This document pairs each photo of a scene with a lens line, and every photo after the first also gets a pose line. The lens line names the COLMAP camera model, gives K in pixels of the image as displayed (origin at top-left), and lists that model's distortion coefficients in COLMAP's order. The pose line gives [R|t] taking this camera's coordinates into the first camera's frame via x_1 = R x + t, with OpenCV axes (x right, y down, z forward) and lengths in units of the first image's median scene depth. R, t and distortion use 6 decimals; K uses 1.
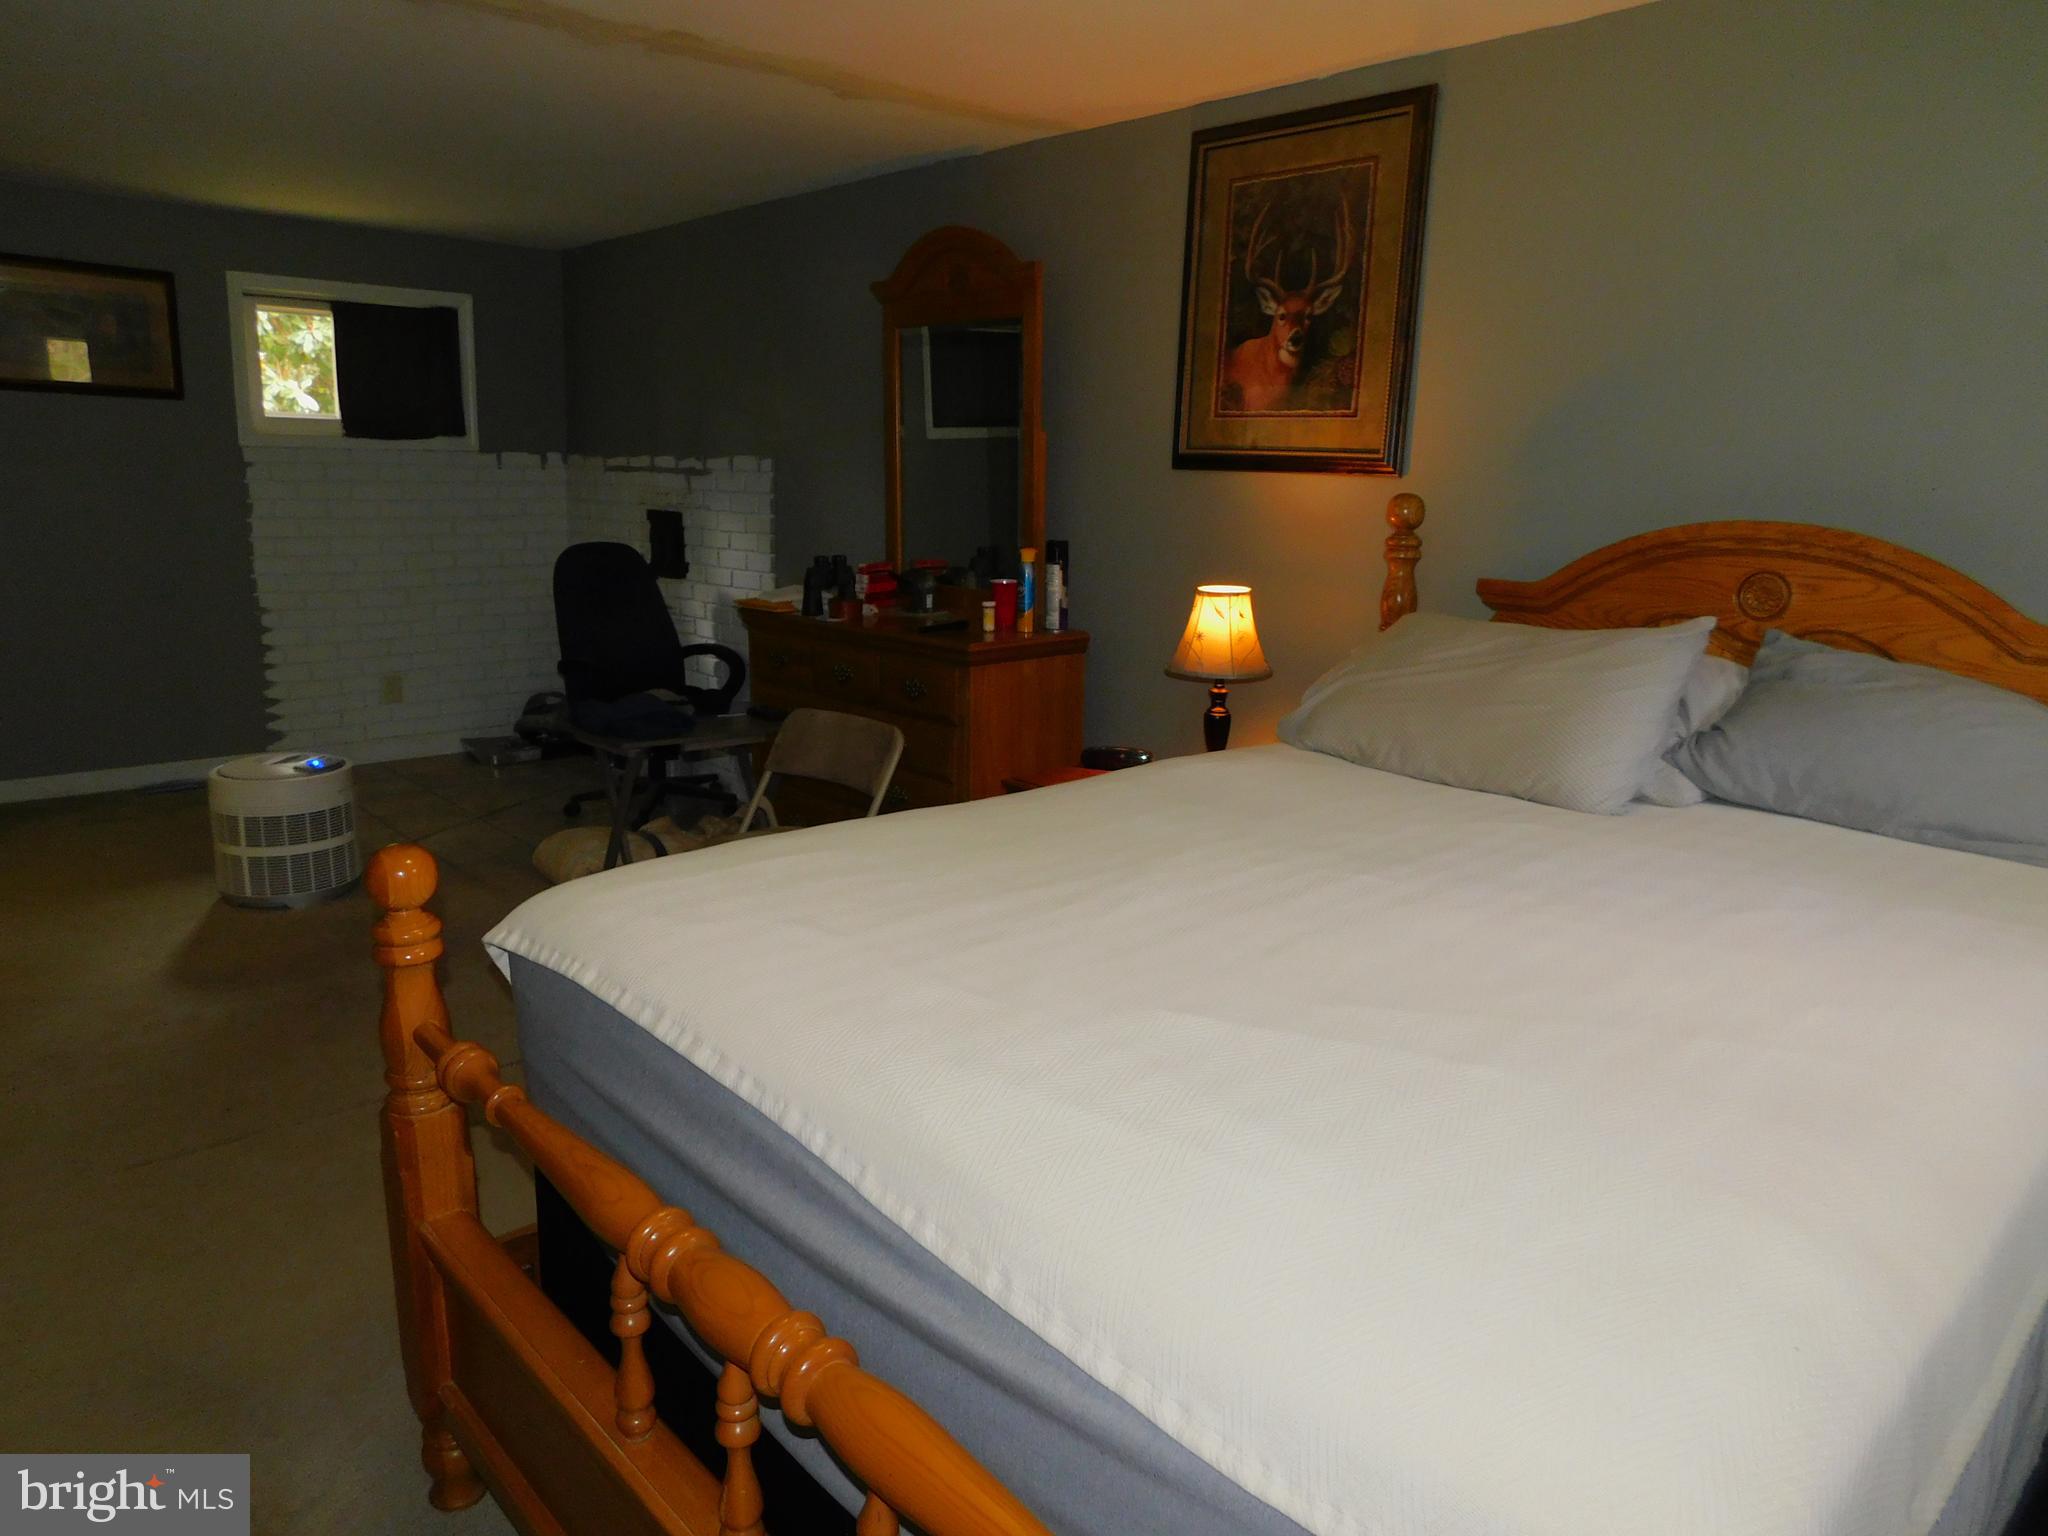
lens RADIAL K [[1364.8, 0, 1029.6], [0, 1364.8, 771.9], [0, 0, 1]] dist [-0.061202, 0.057267]
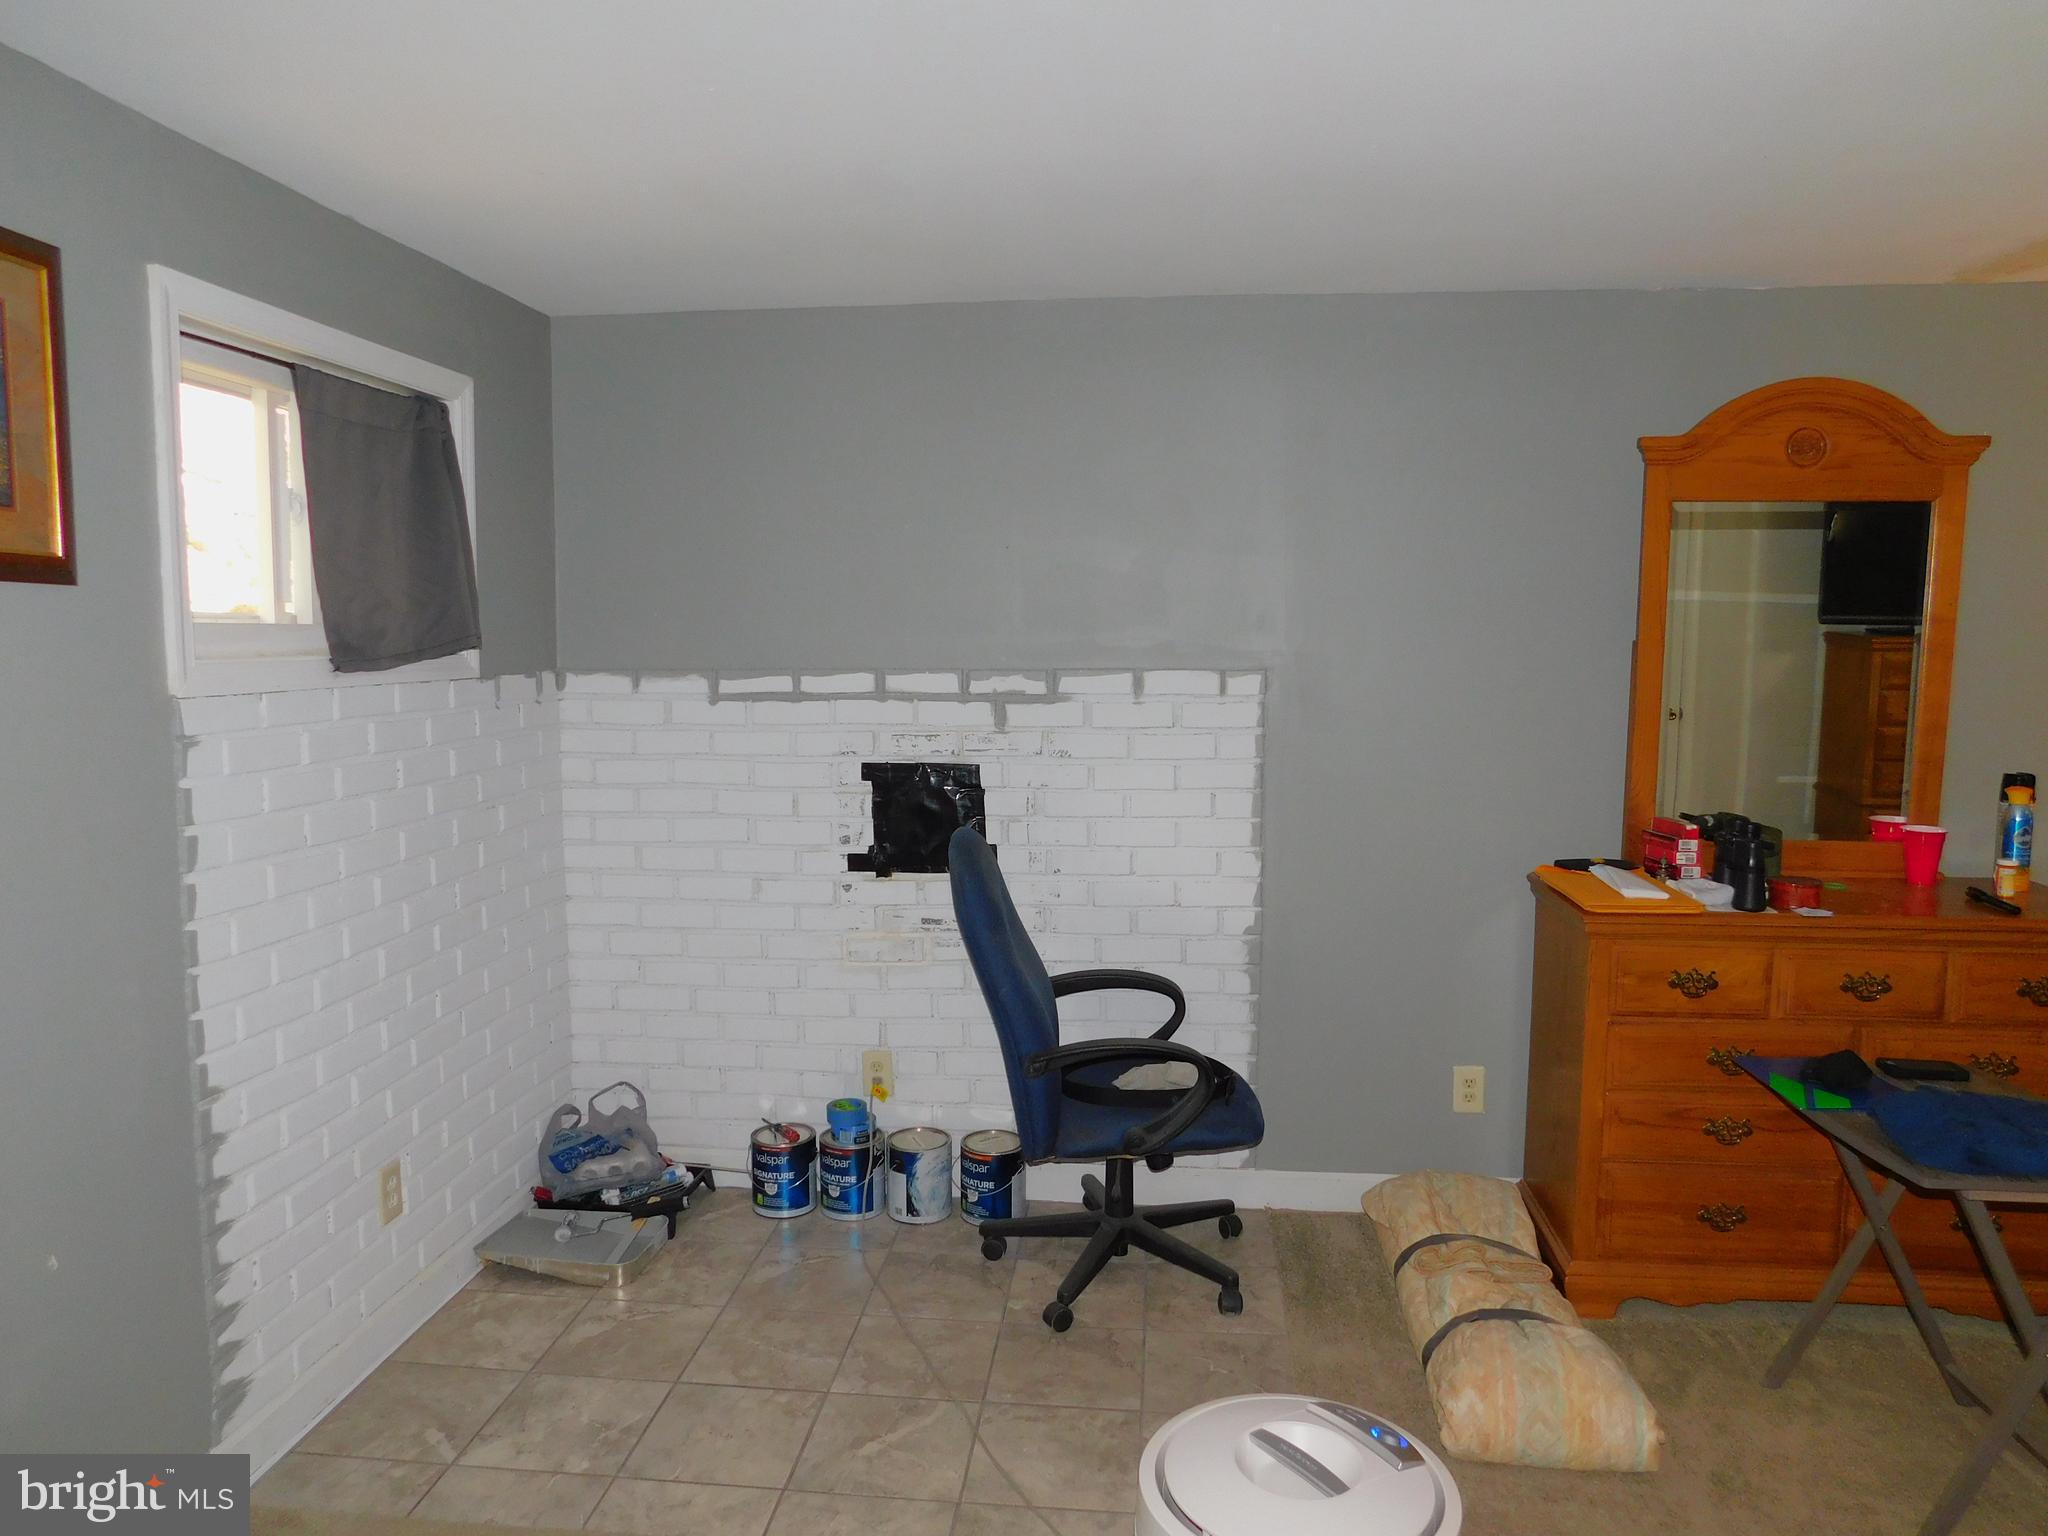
lens RADIAL K [[1364.8, 0, 1022.8], [0, 1364.8, 765.4], [0, 0, 1]] dist [-0.061202, 0.057267]
pose [[0.753301, -0.090701, 0.651391, -0.637202], [0.163090, 0.985271, -0.051415, -0.156071], [-0.637133, 0.144967, 0.756998, 0.525685]]
